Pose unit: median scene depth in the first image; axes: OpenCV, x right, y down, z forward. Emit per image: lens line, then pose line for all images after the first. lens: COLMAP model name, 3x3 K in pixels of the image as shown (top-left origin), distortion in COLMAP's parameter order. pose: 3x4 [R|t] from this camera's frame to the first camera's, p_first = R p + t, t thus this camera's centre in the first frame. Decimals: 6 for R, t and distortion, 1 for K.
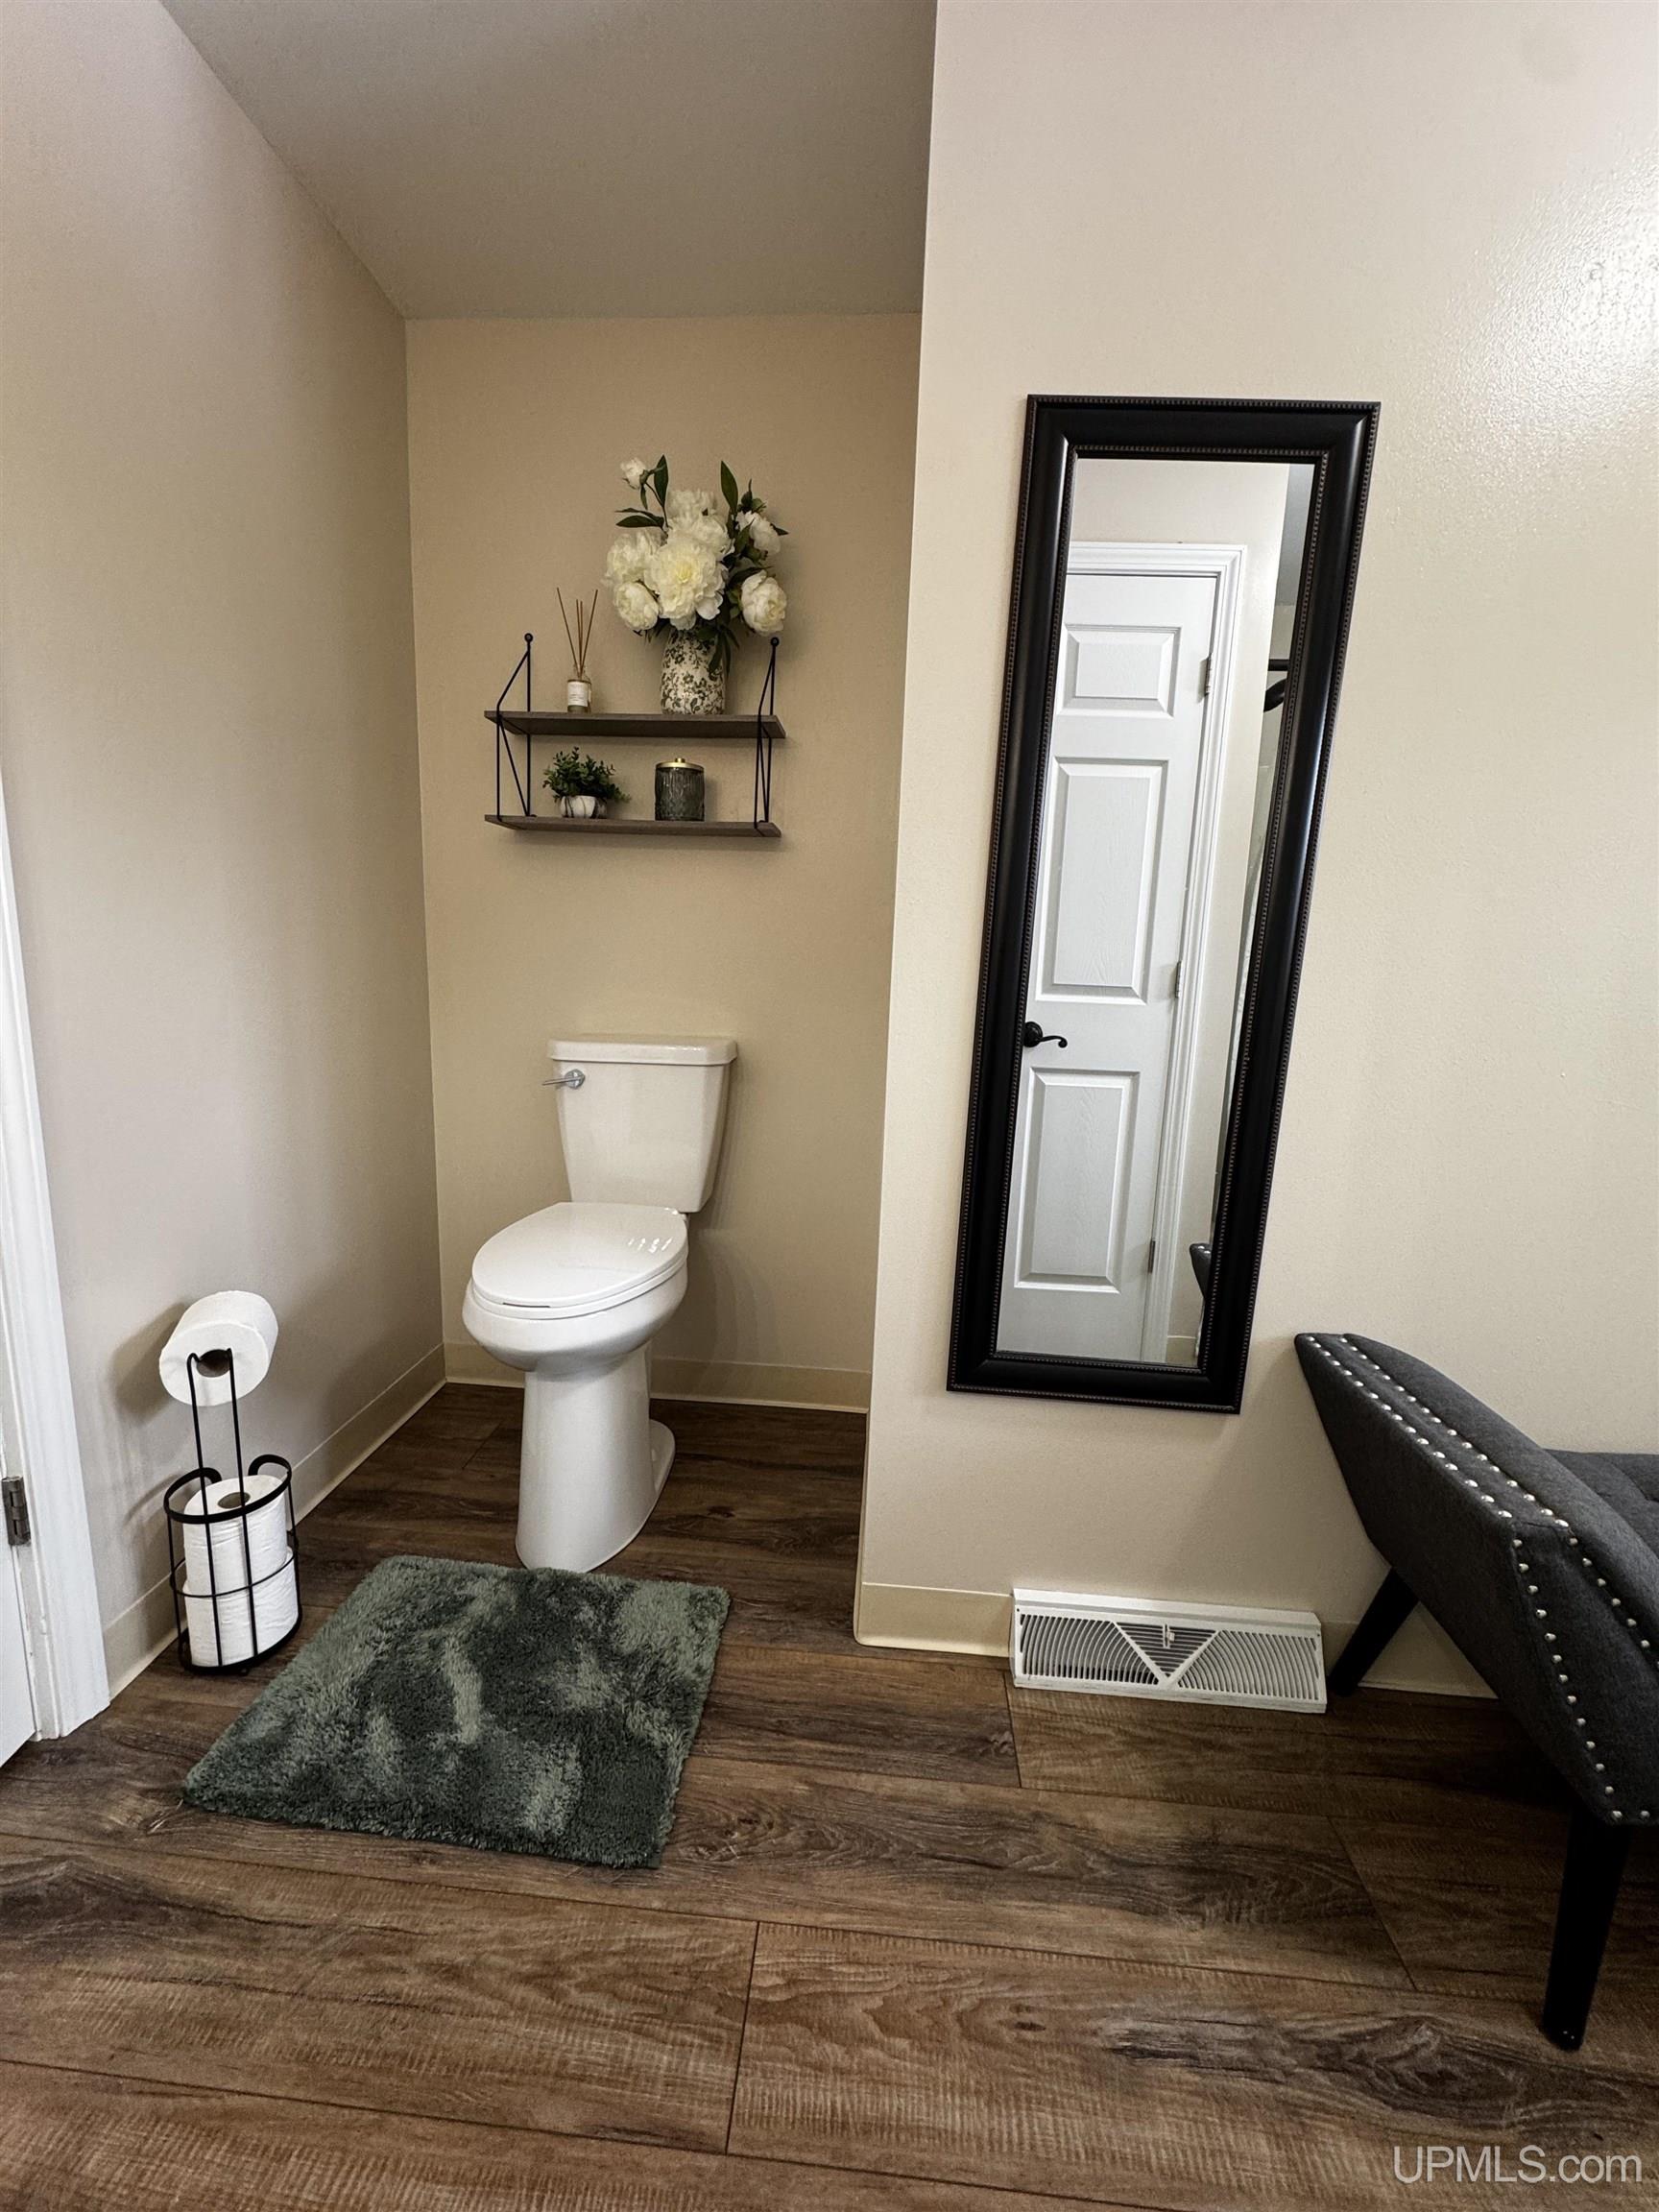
lens RADIAL K [[876.0, 0, 829.5], [0, 876.0, 1106.0], [0, 0, 1]] dist [0.000658, 0.000496]
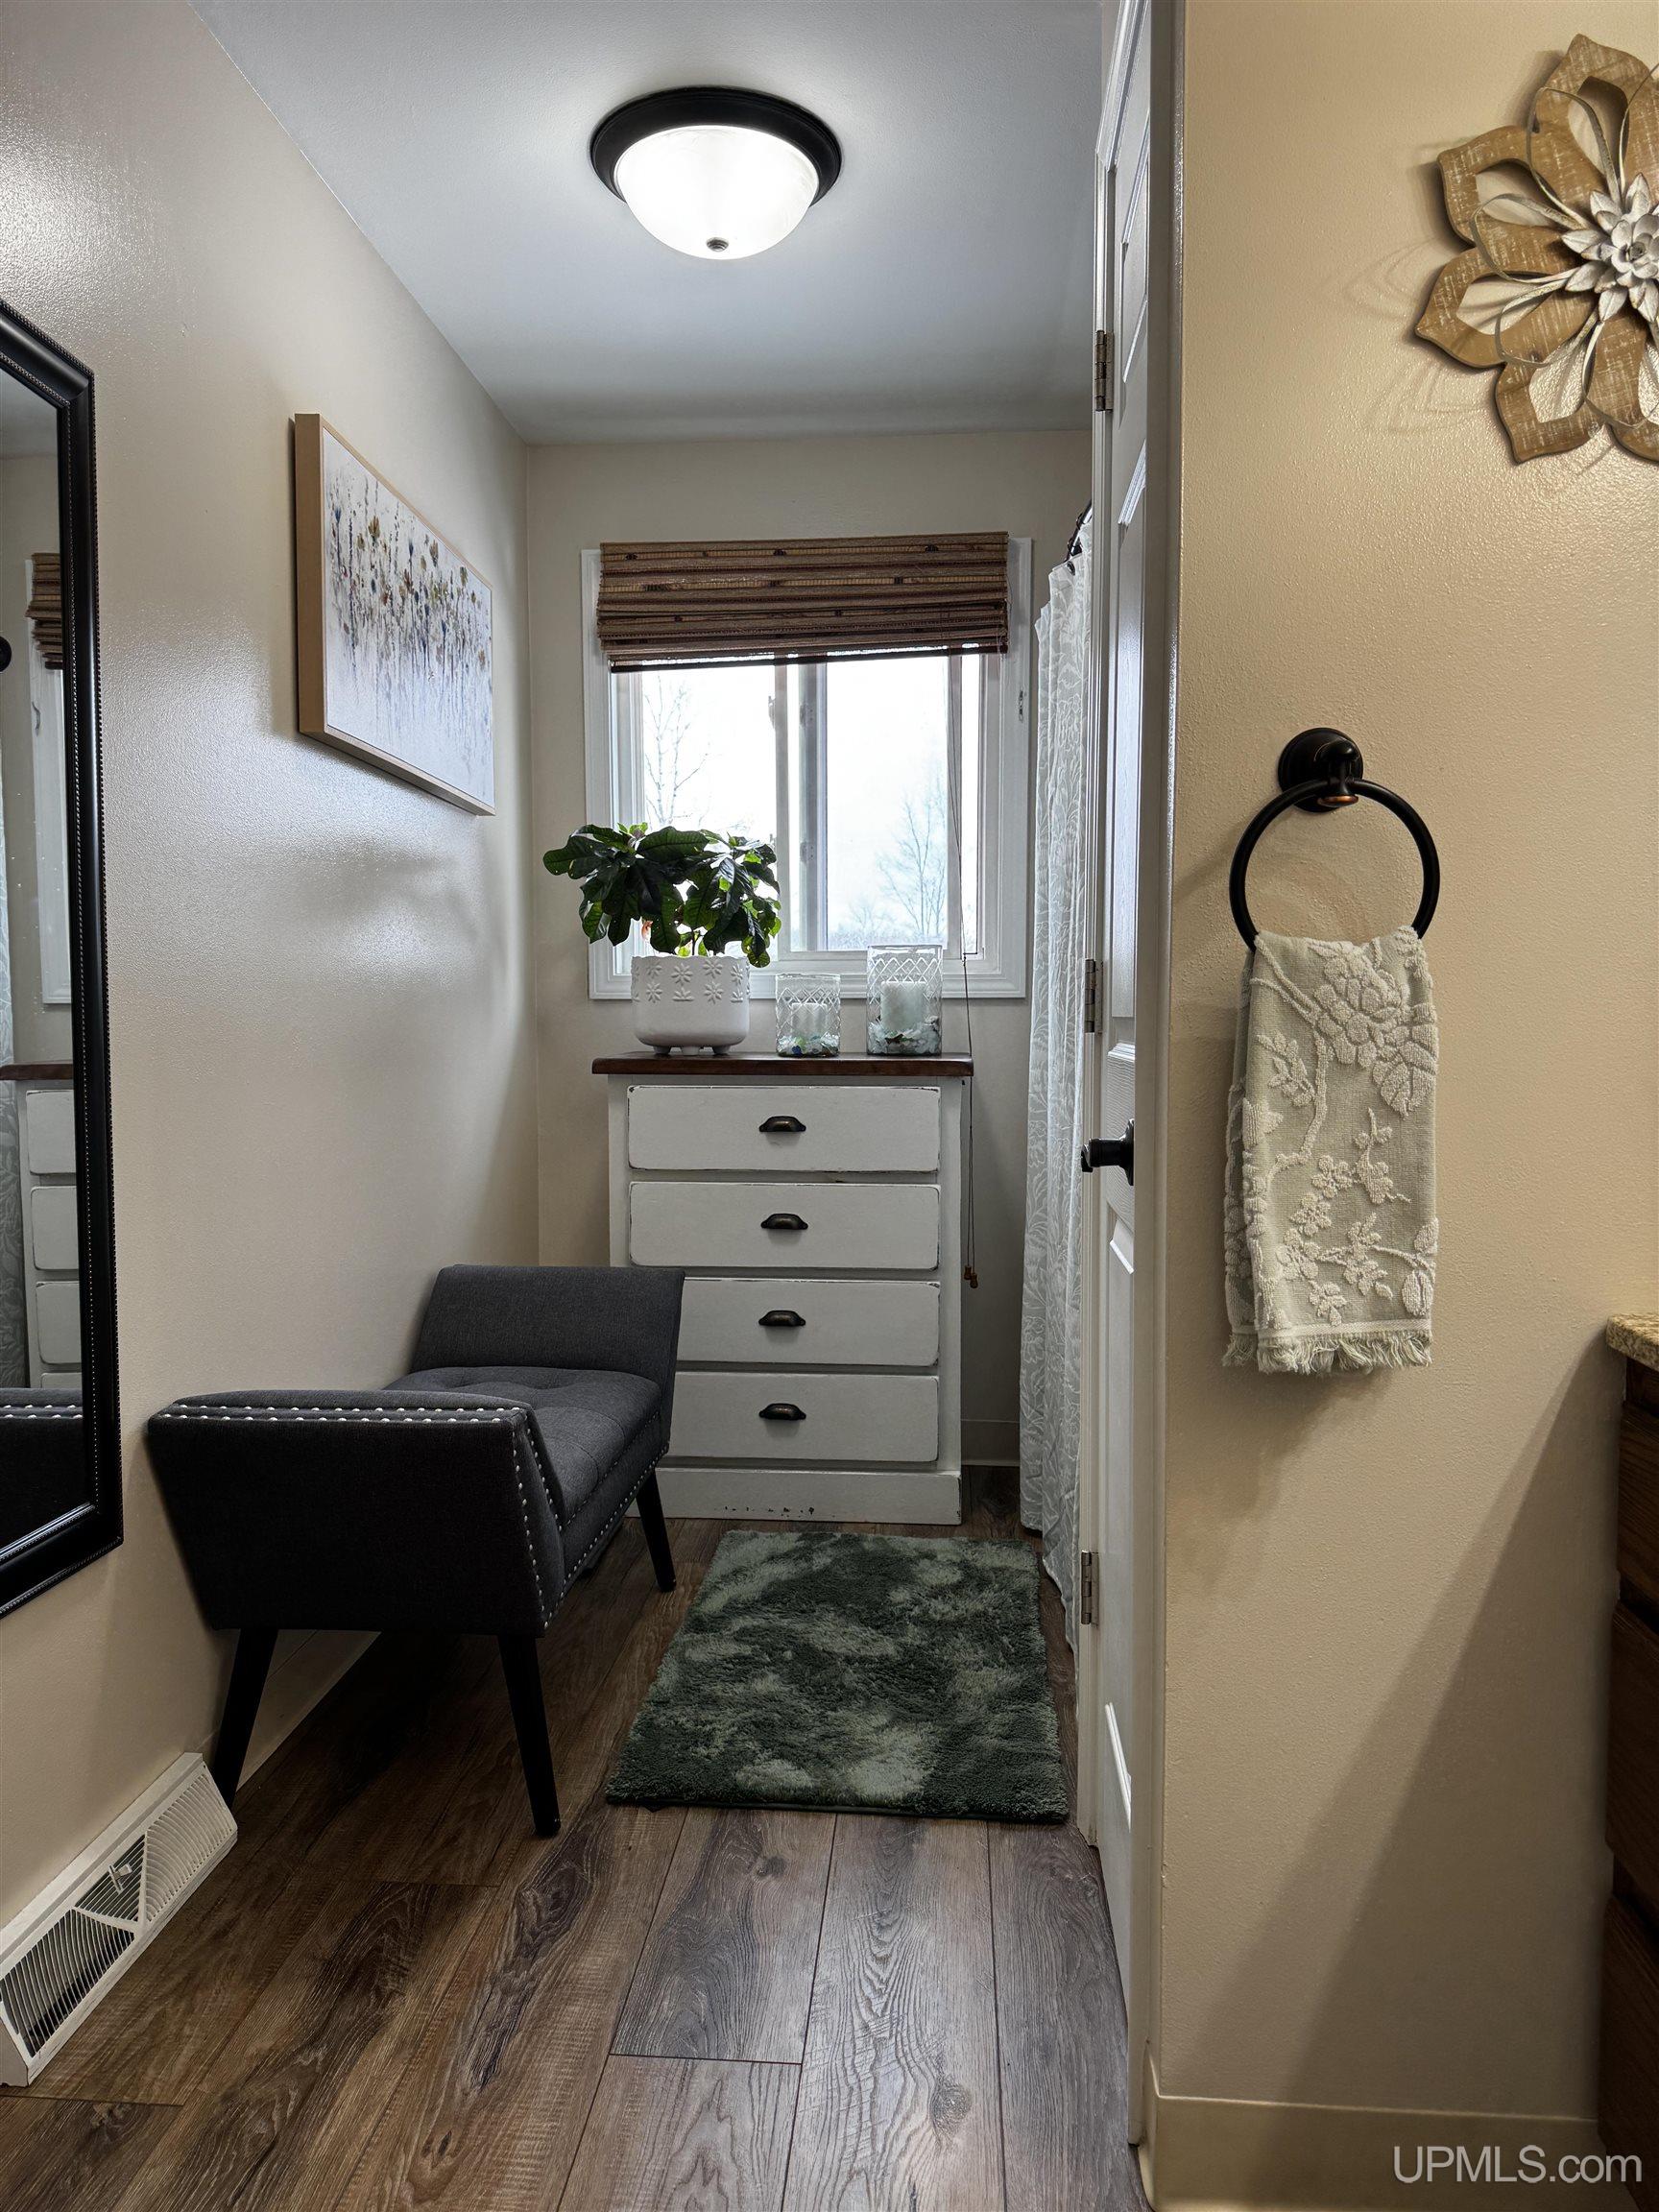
lens RADIAL K [[1559.5, 0, 829.5], [0, 1559.5, 1106.0], [0, 0, 1]] dist [0.001734, -0.001992]
pose [[0.011620, -0.102079, 0.994708, -1.100675], [0.166958, 0.981009, 0.098723, -0.083359], [-0.985896, 0.164927, 0.028442, 0.336071]]
